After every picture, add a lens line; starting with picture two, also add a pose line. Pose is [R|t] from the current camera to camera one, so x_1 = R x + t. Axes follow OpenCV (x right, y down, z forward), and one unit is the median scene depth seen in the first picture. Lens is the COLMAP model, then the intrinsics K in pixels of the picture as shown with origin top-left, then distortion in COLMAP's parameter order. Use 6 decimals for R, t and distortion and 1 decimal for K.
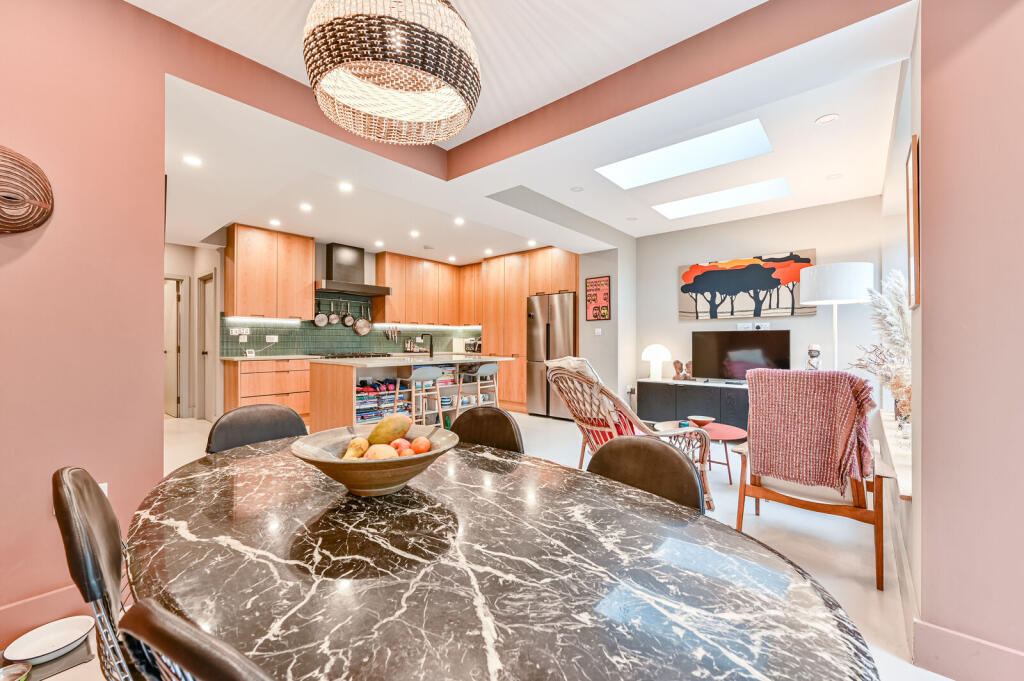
lens RADIAL K [[407.1, 0, 512.7], [0, 407.1, 342.1], [0, 0, 1]] dist [-0.001115, -0.000016]
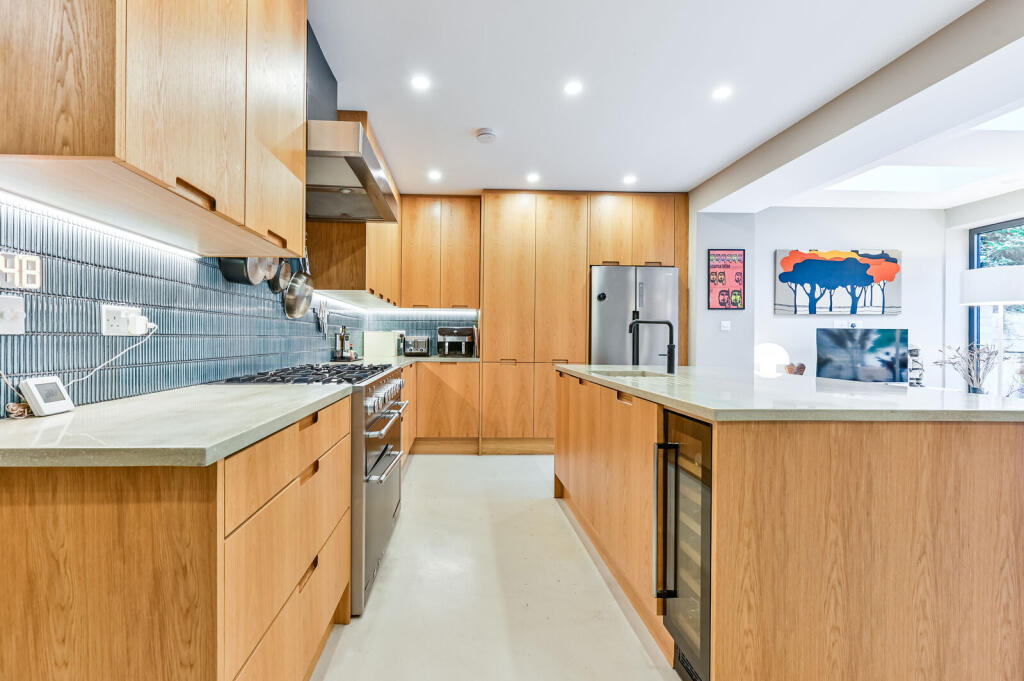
lens RADIAL K [[448.0, 0, 511.8], [0, 448.0, 339.9], [0, 0, 1]] dist [-0.002420, -0.000182]
pose [[0.731751, 0.003958, 0.681561, -0.647921], [-0.004822, 0.999988, -0.000630, 0.002140], [-0.681555, -0.002825, 0.731761, 0.735932]]
